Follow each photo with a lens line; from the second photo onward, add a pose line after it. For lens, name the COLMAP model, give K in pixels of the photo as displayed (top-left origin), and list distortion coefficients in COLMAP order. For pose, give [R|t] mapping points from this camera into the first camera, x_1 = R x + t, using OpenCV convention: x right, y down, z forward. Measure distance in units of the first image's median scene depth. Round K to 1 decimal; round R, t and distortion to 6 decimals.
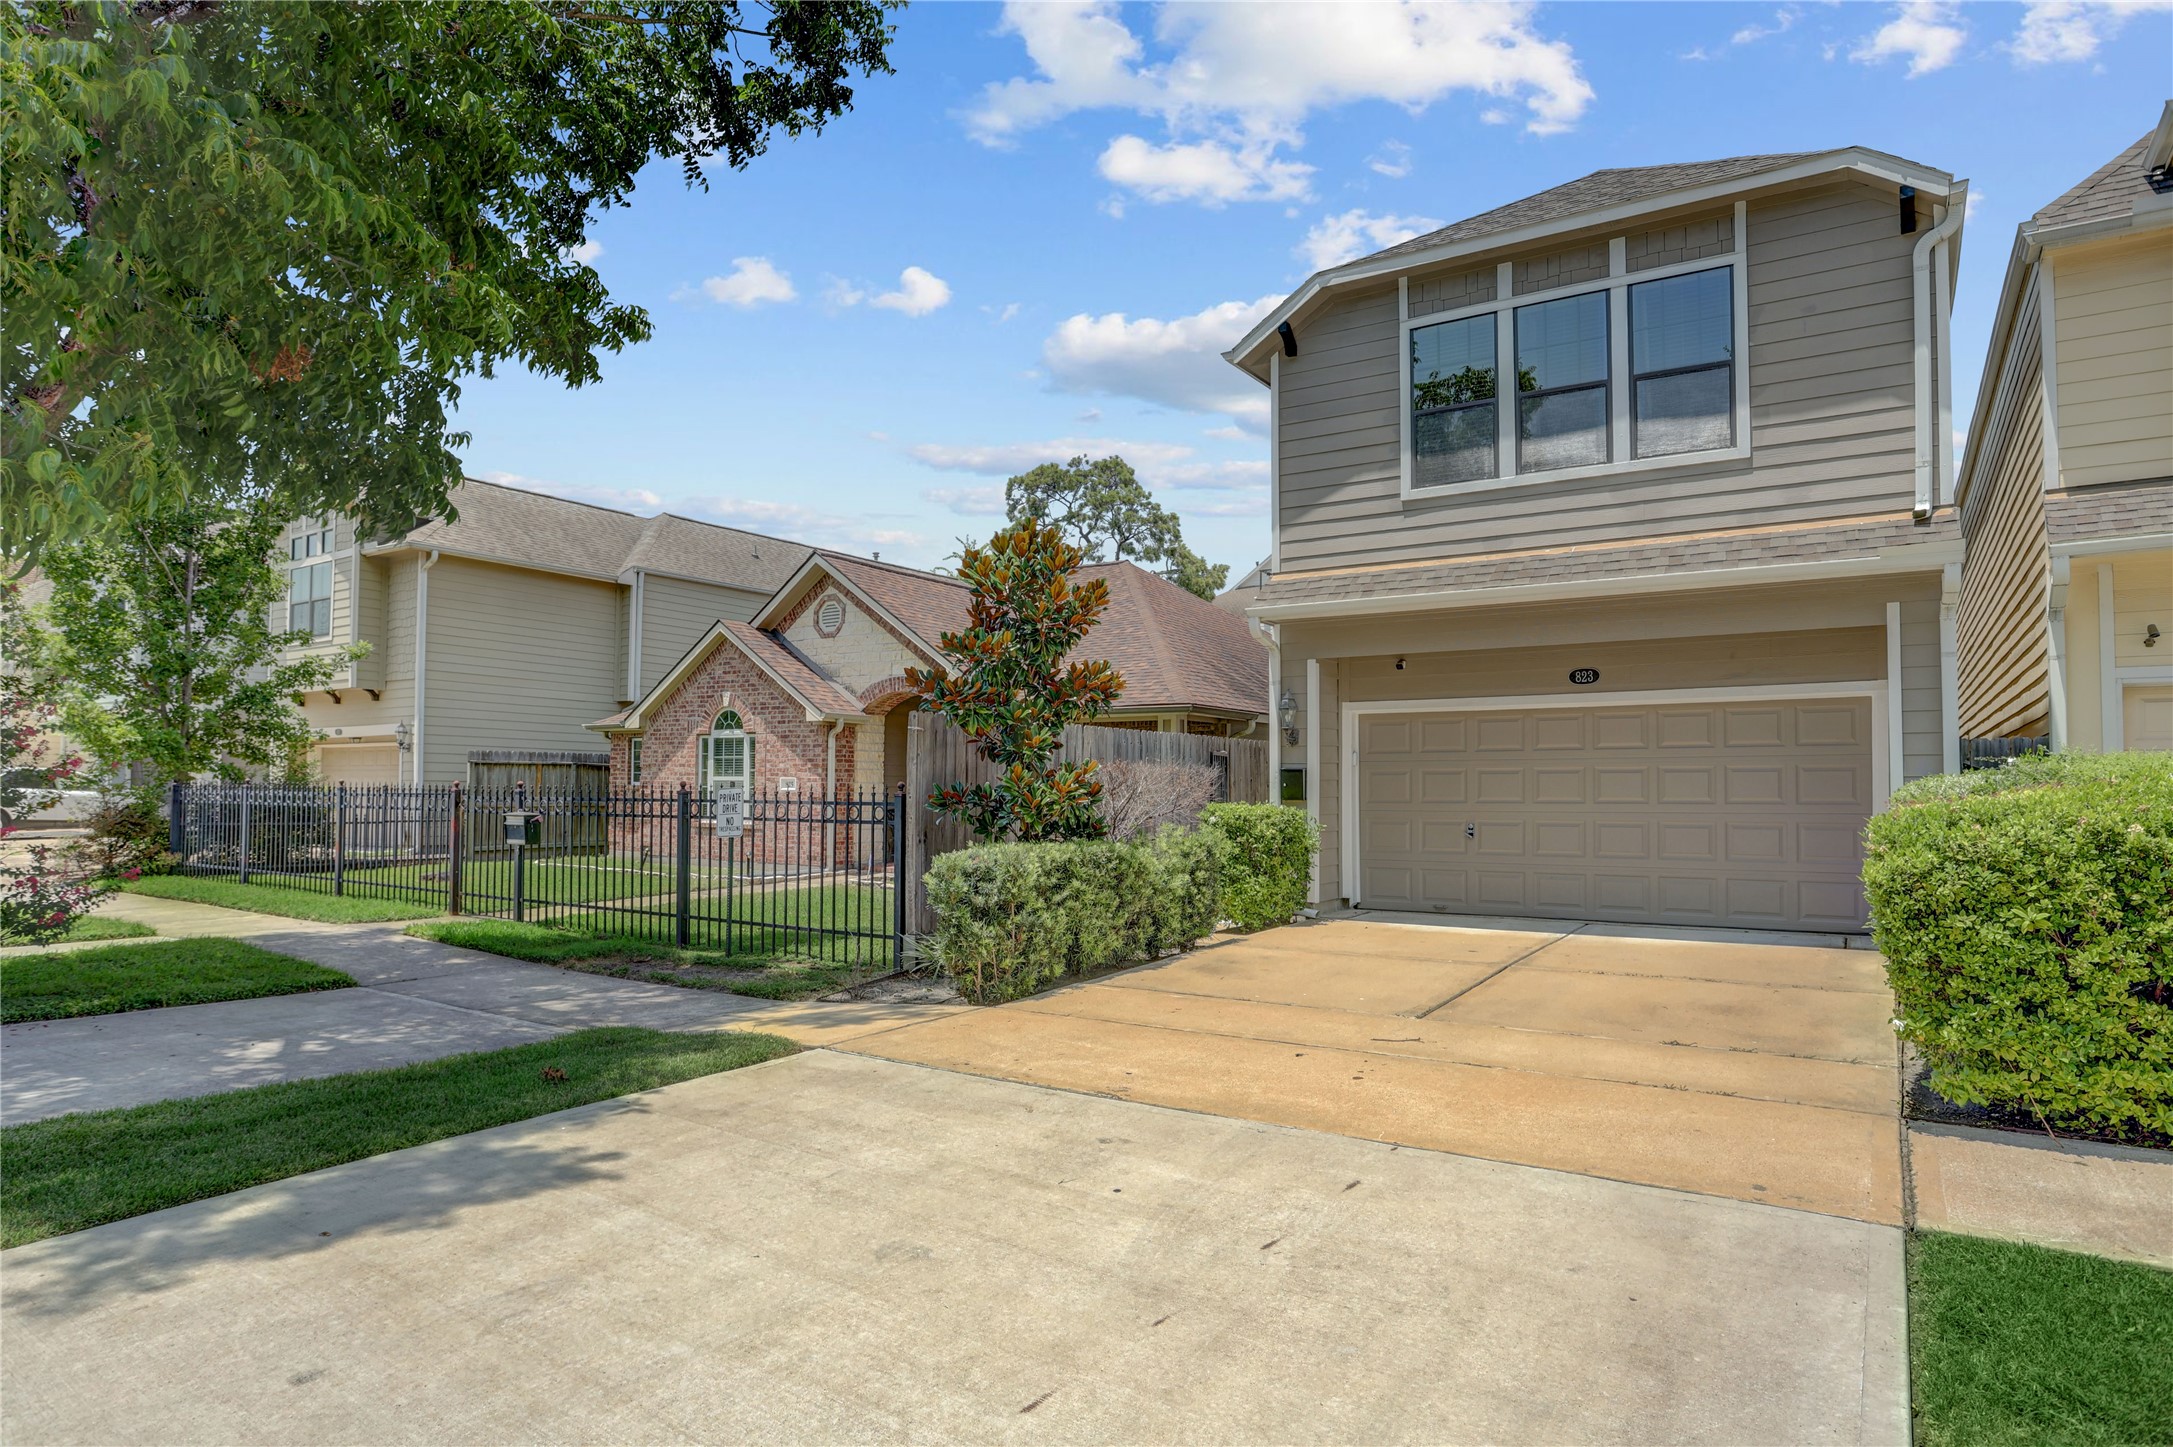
lens RADIAL K [[1227.2, 0, 1086.5], [0, 1227.2, 723.5], [0, 0, 1]] dist [-0.072004, 0.046344]
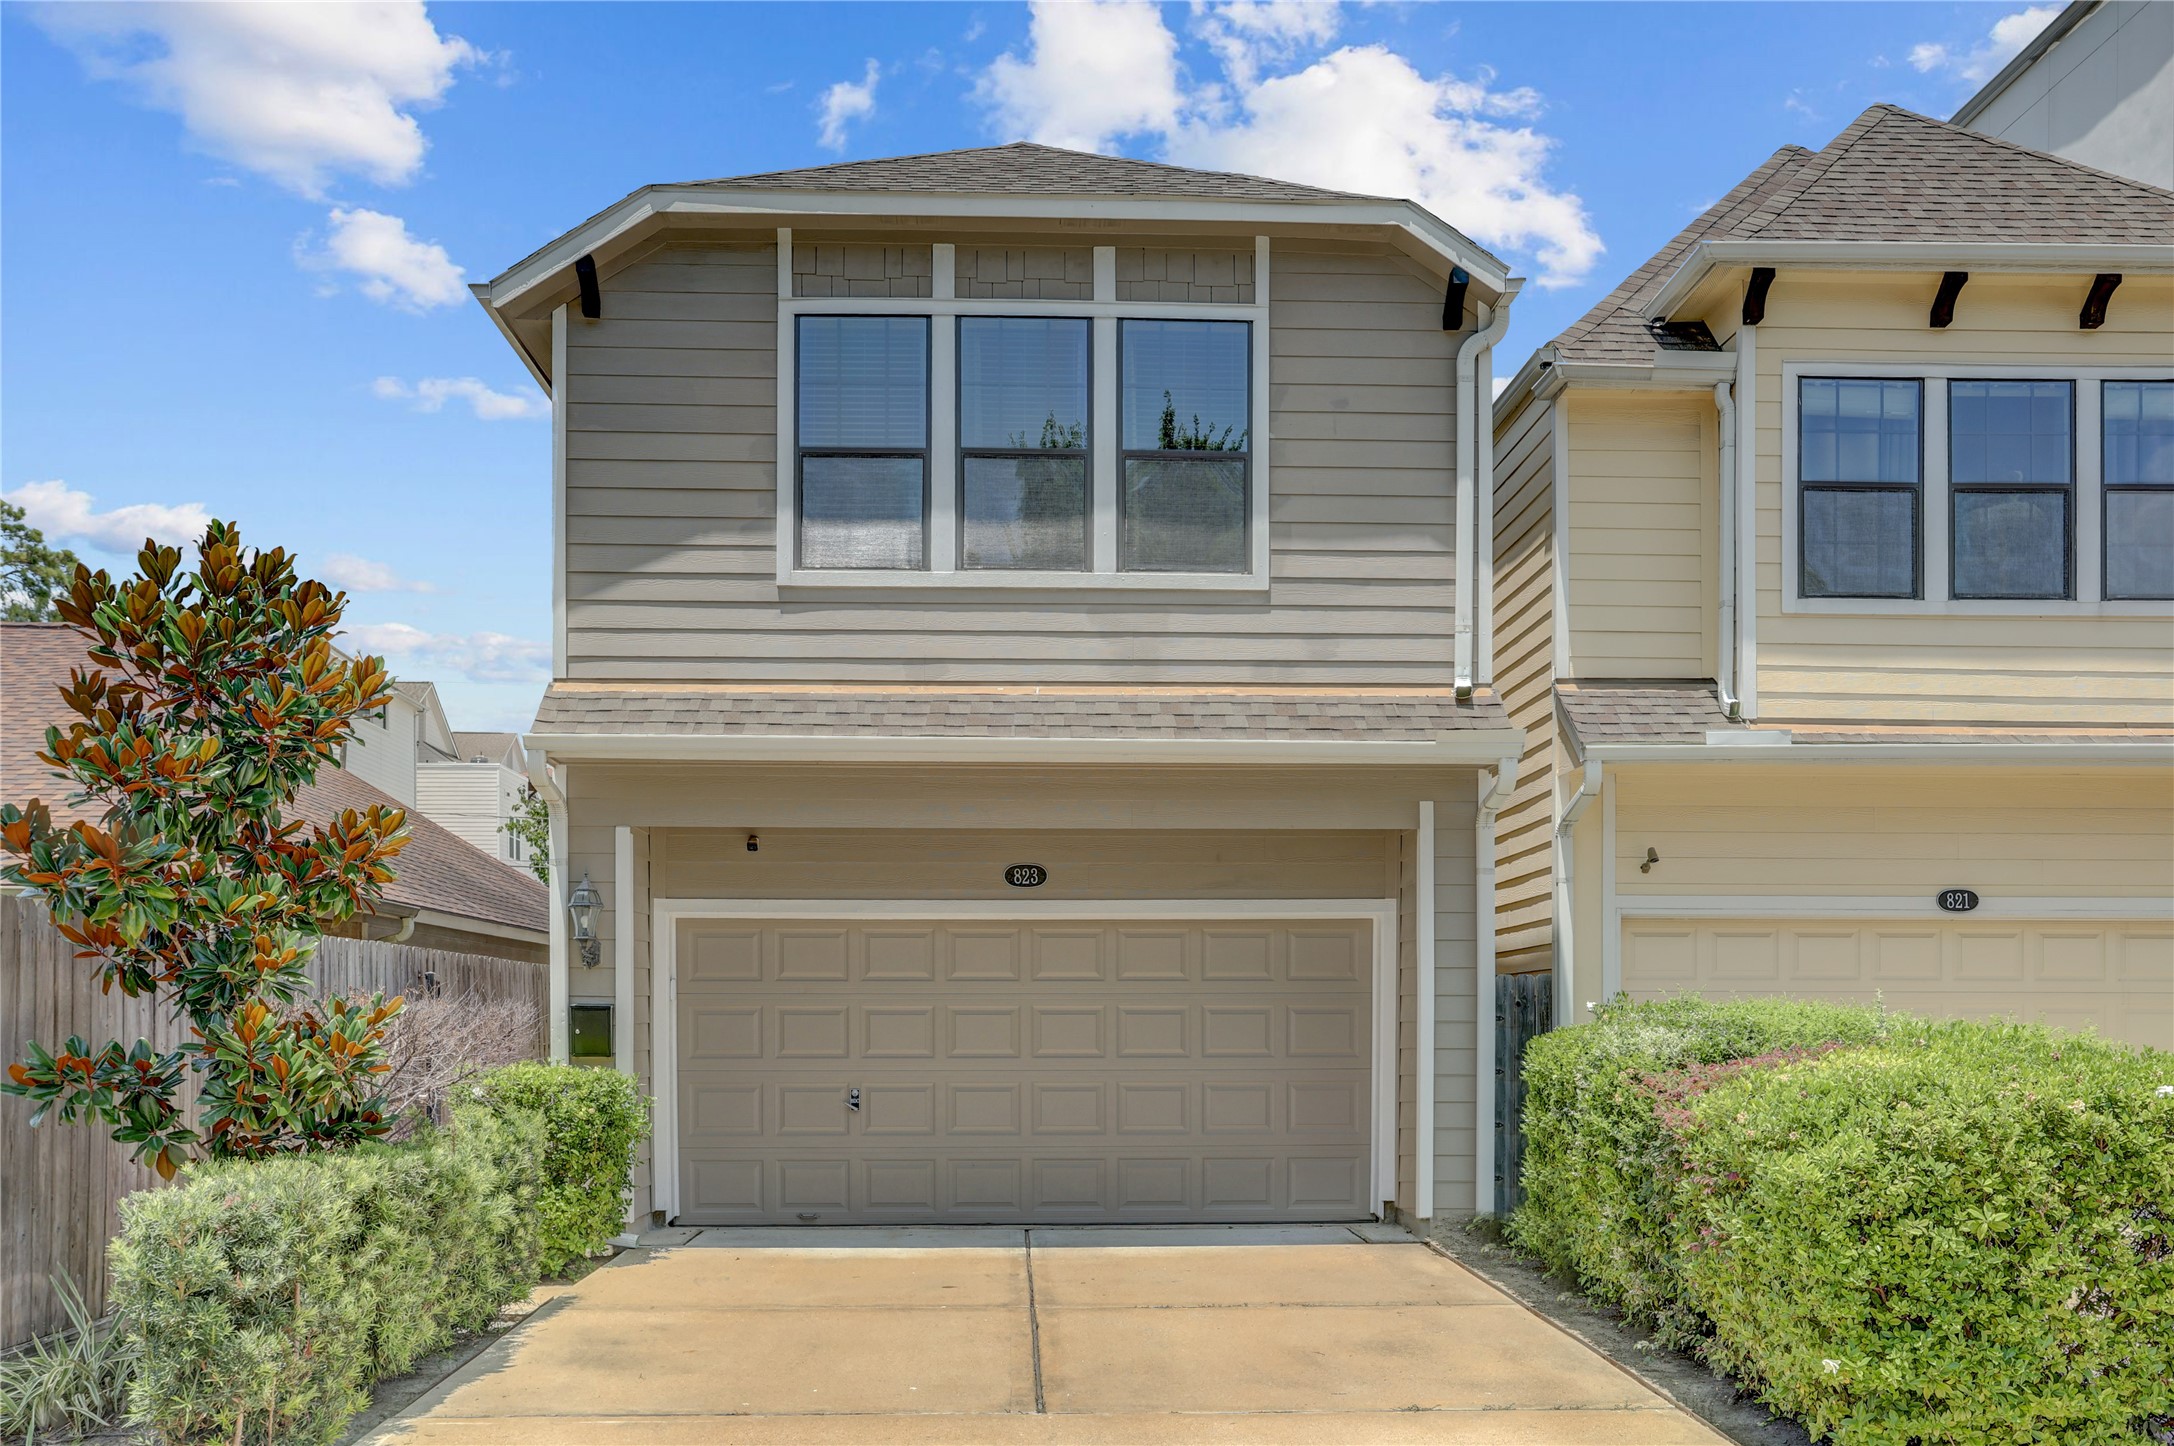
lens RADIAL K [[1764.7, 0, 1087.8], [0, 1764.7, 990.9], [0, 0, 1]] dist [-0.004767, 0.005014]
pose [[0.811416, 0.007675, 0.584419, -0.164035], [-0.029625, 0.999169, 0.028011, -0.002307], [-0.583718, -0.040042, 0.810969, 0.168363]]
